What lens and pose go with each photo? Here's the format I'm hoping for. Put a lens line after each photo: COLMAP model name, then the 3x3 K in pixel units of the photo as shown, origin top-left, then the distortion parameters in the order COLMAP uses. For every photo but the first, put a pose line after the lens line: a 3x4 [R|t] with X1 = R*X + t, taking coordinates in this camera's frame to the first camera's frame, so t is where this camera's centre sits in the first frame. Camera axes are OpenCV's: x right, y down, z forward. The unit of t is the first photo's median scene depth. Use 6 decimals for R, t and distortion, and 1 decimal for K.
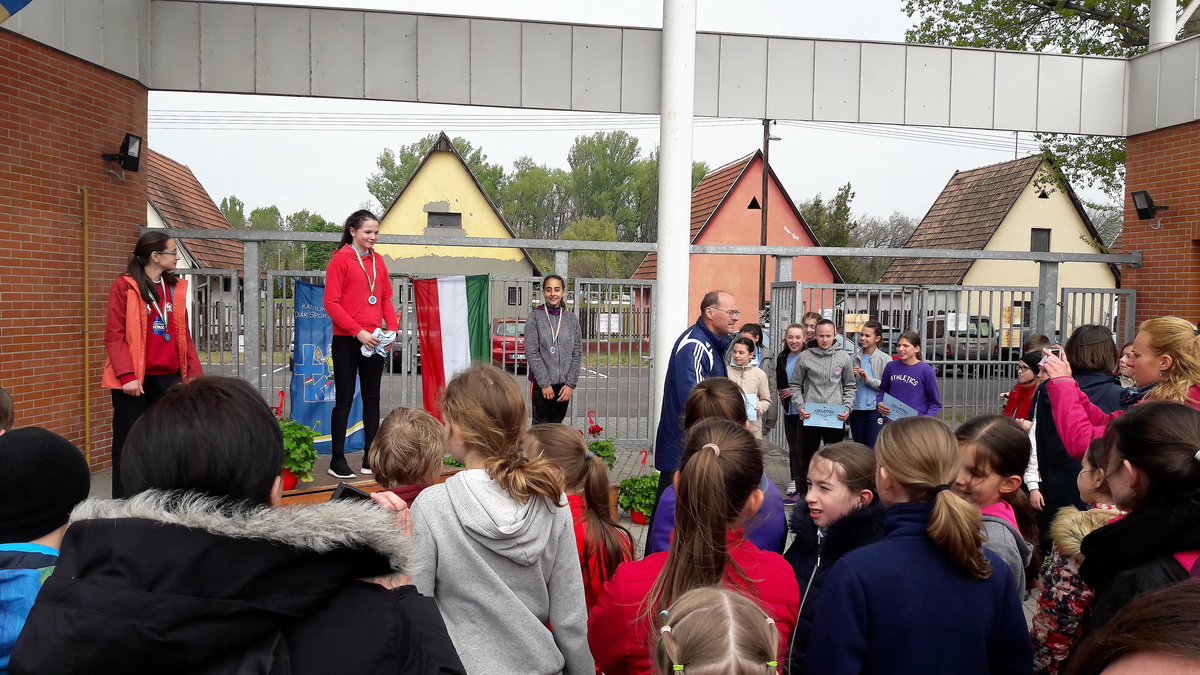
lens RADIAL K [[968.8, 0, 600.0], [0, 968.8, 337.5], [0, 0, 1]] dist [0.099943, -0.135503]
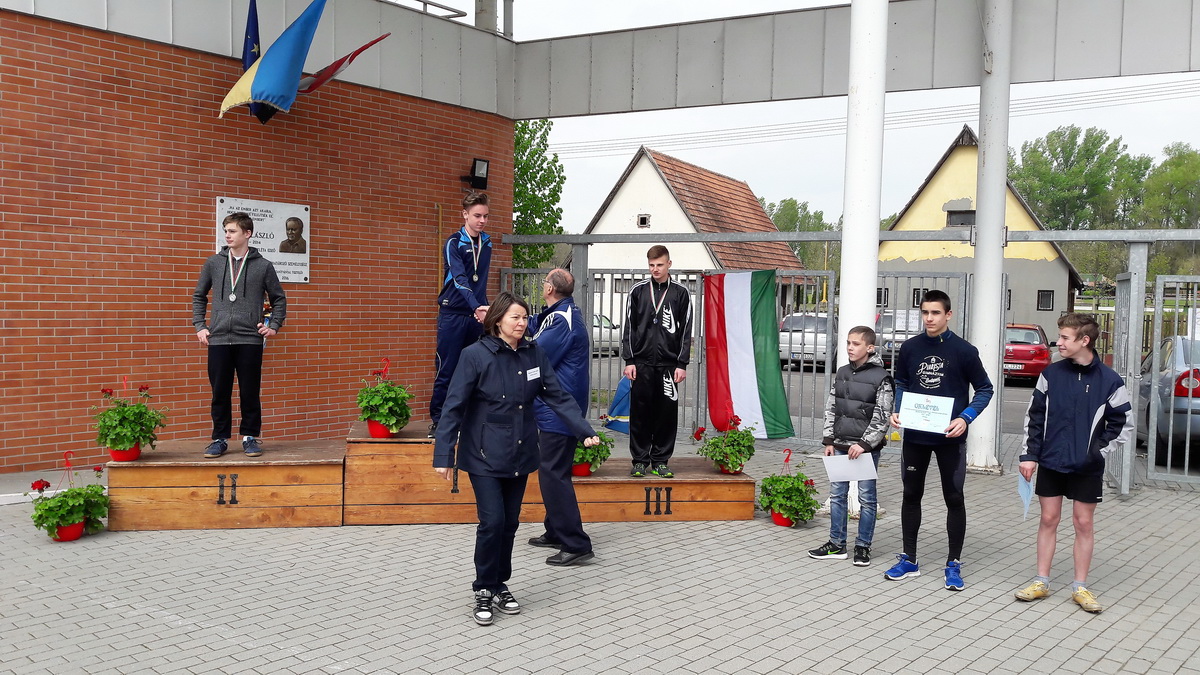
lens RADIAL K [[981.0, 0, 603.2], [0, 981.0, 351.1], [0, 0, 1]] dist [0.136649, -0.298980]
pose [[0.806969, 0.035056, -0.589553, 0.379014], [-0.033373, 0.999348, 0.013743, 0.011782], [0.589650, 0.008585, 0.807613, 0.096723]]
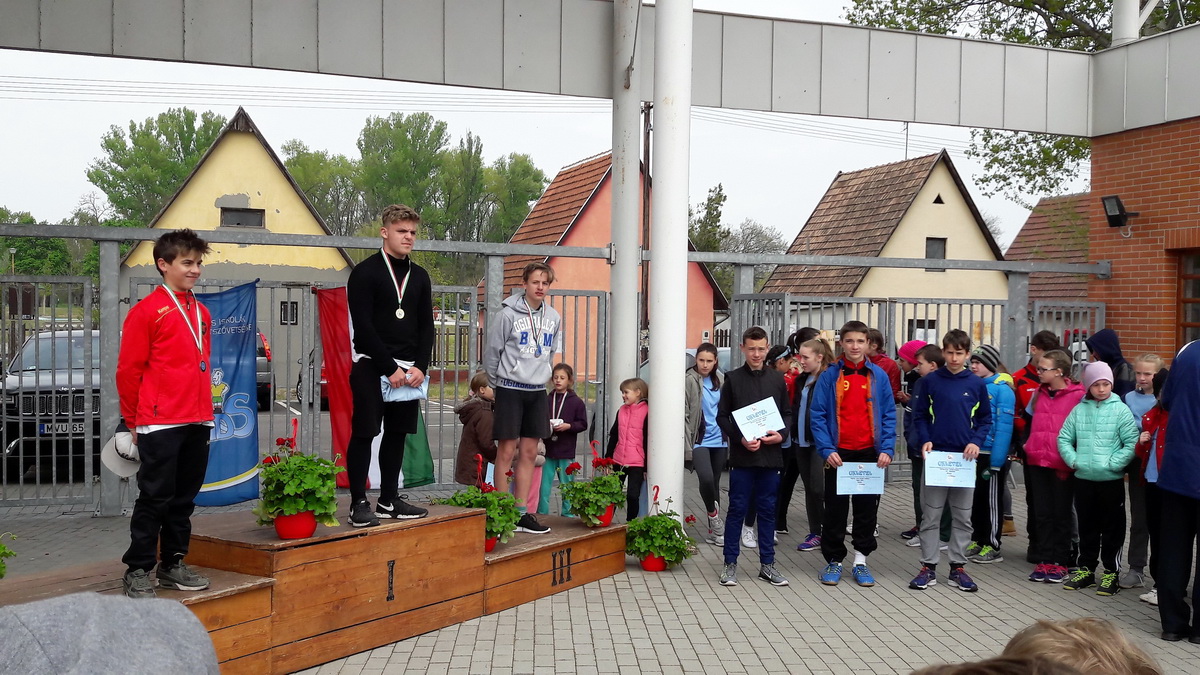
lens RADIAL K [[1183.9, 0, 607.7], [0, 1183.9, 339.1], [0, 0, 1]] dist [0.173307, -0.460361]
pose [[0.983439, -0.006029, 0.181139, -0.148387], [0.010340, 0.999685, -0.022865, 0.007967], [-0.180944, 0.024360, 0.983192, -0.026489]]
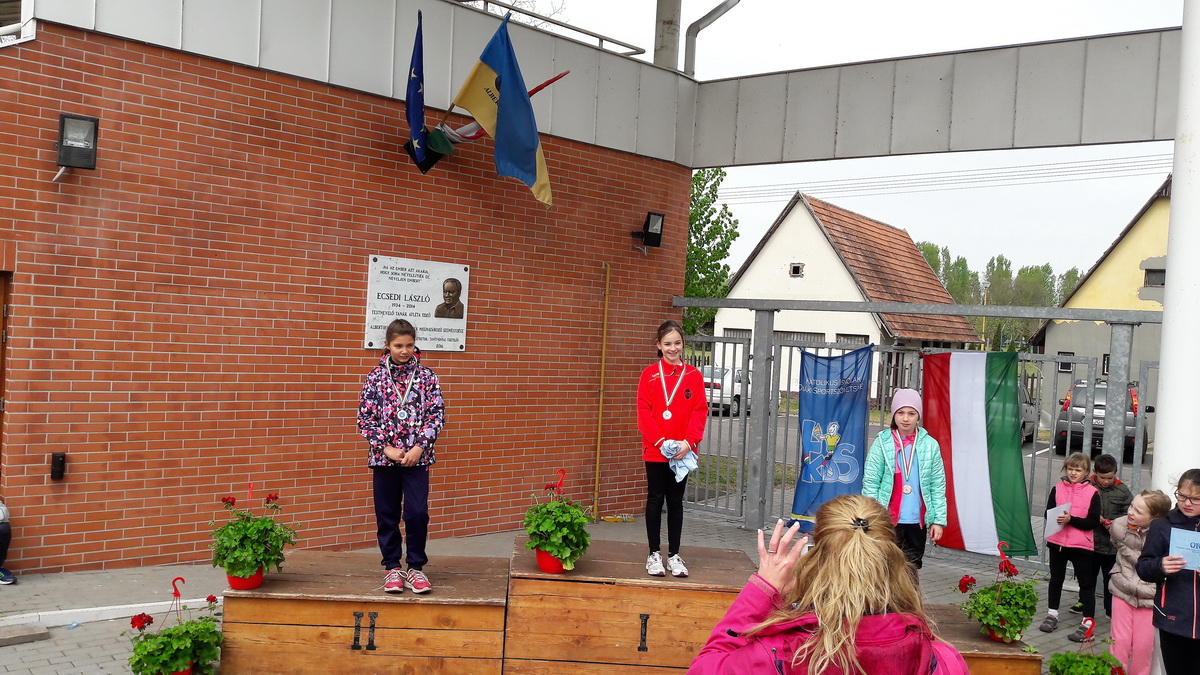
lens RADIAL K [[965.1, 0, 594.1], [0, 965.1, 347.9], [0, 0, 1]] dist [0.236320, -0.605166]
pose [[0.718033, 0.036536, -0.695049, 0.224195], [-0.070675, 0.997287, -0.020588, -0.029809], [0.692411, 0.063905, 0.718668, 0.190848]]
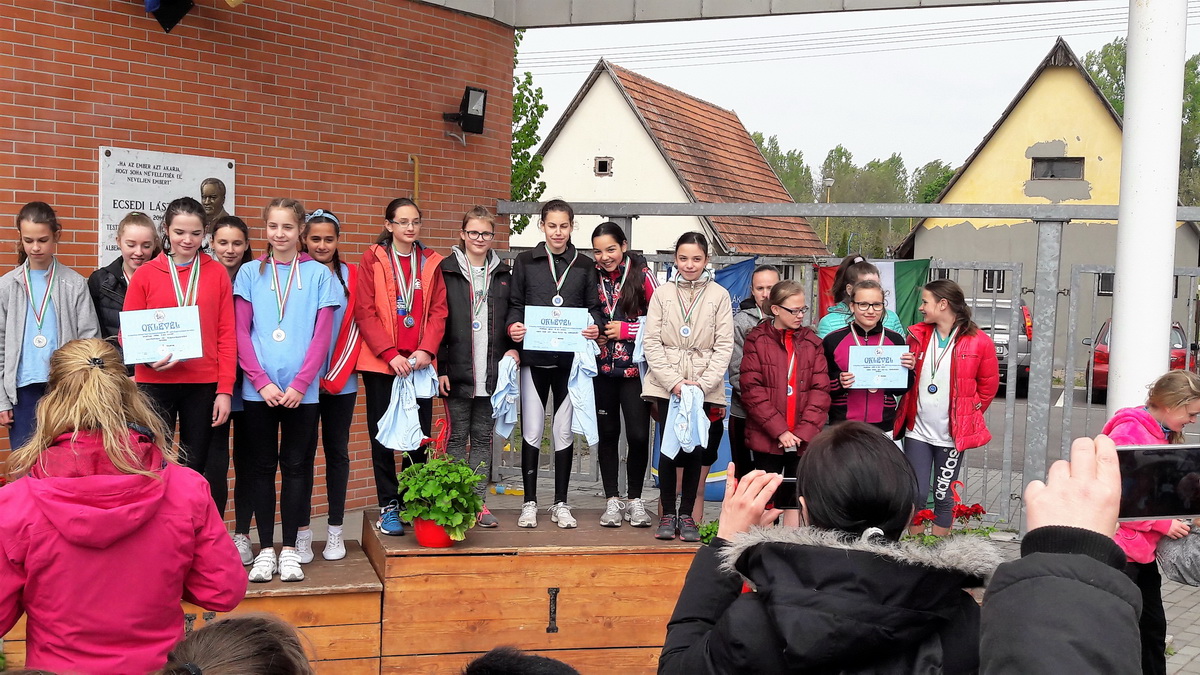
lens RADIAL K [[1355.8, 0, 588.2], [0, 1355.8, 353.4], [0, 0, 1]] dist [0.216593, -0.602171]
pose [[0.849917, 0.041392, -0.525288, 0.204232], [-0.034523, 0.999142, 0.022873, -0.015565], [0.525784, -0.001306, 0.850617, 0.088139]]
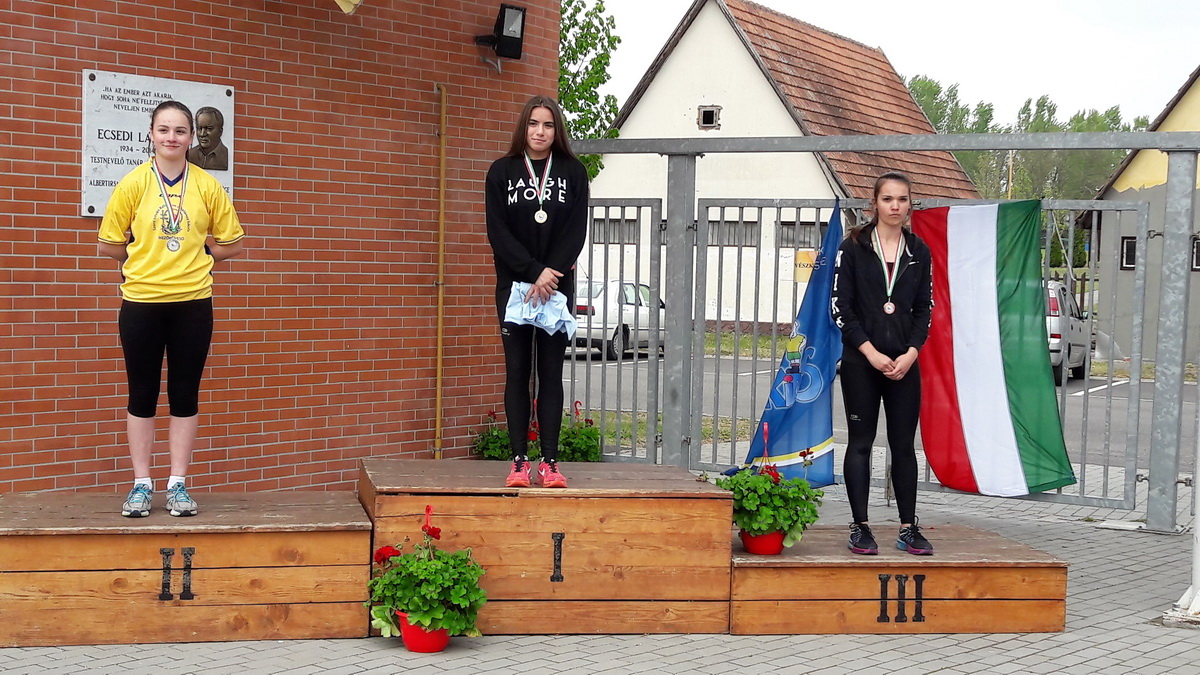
lens RADIAL K [[1742.1, 0, 592.5], [0, 1742.1, 354.4], [0, 0, 1]] dist [0.268969, -0.844843]
pose [[0.810145, 0.037218, -0.585048, 0.310836], [-0.034709, 0.999277, 0.015506, 0.020961], [0.585202, 0.007744, 0.810851, 0.019356]]
